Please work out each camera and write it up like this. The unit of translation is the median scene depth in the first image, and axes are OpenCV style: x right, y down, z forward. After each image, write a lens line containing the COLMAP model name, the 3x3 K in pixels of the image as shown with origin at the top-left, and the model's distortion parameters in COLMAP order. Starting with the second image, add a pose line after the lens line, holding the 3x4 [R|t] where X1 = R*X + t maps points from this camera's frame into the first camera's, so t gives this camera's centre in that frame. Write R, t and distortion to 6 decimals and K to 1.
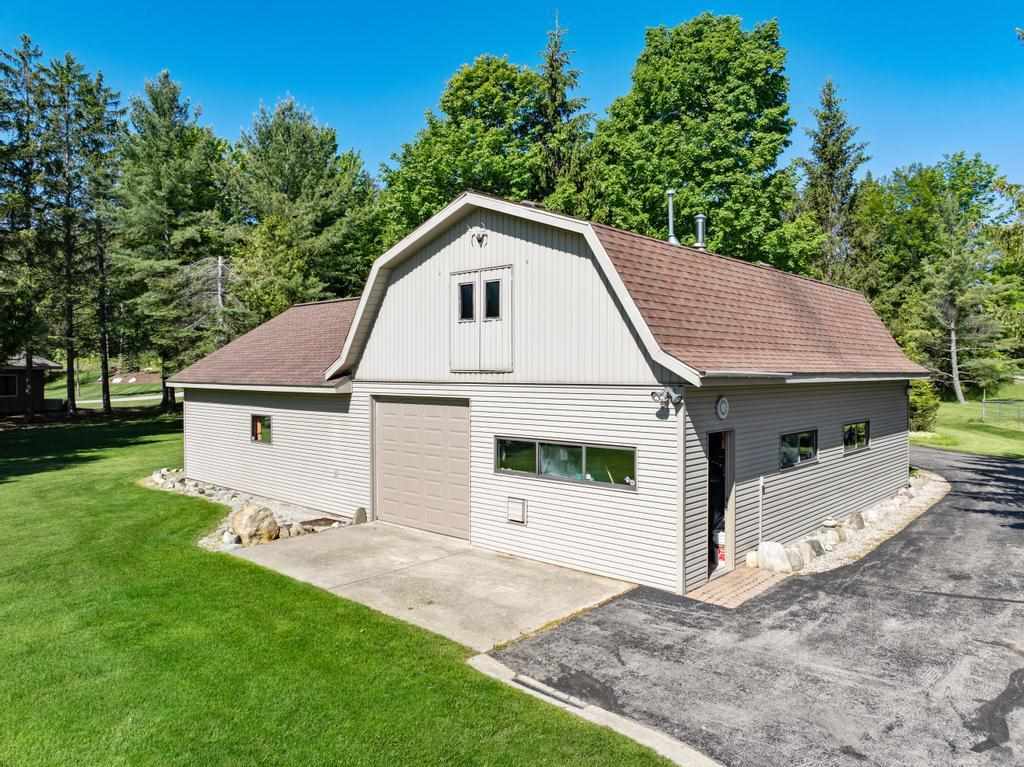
lens RADIAL K [[719.1, 0, 512.0], [0, 719.1, 383.5], [0, 0, 1]] dist [-0.037800, -0.001741]
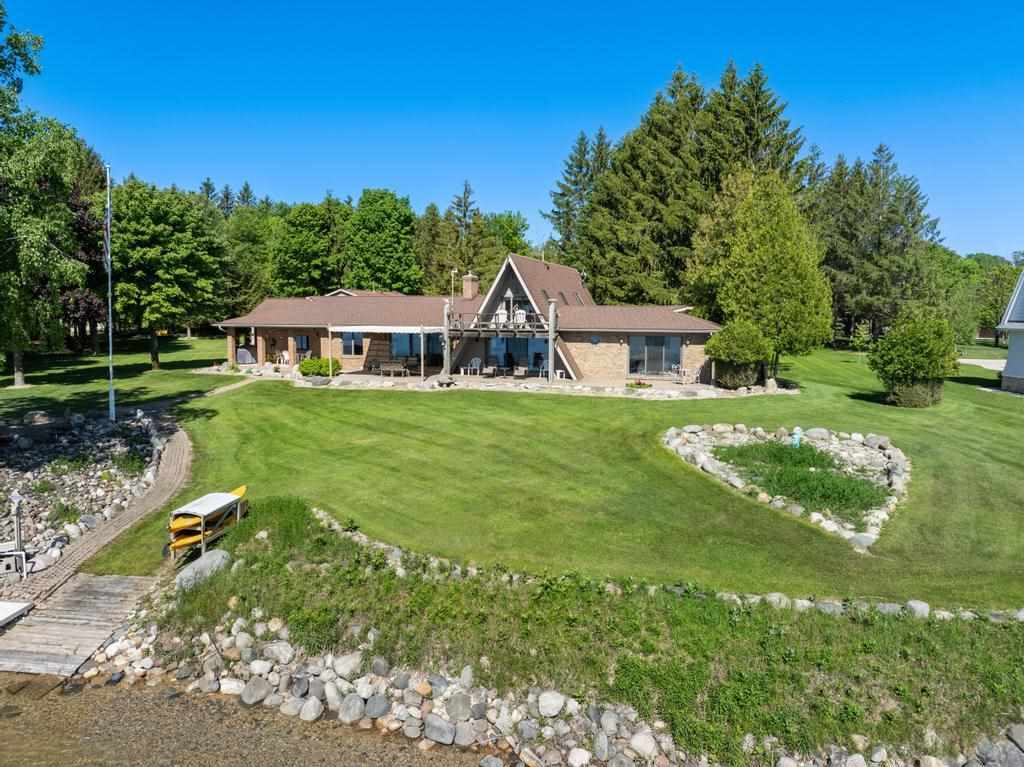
lens RADIAL K [[719.1, 0, 512.0], [0, 719.1, 383.5], [0, 0, 1]] dist [-0.037800, -0.001741]
pose [[0.917075, -0.034486, 0.397221, -0.452087], [0.001711, 0.996584, 0.082570, 0.013365], [-0.398711, -0.075043, 0.914001, -2.010506]]
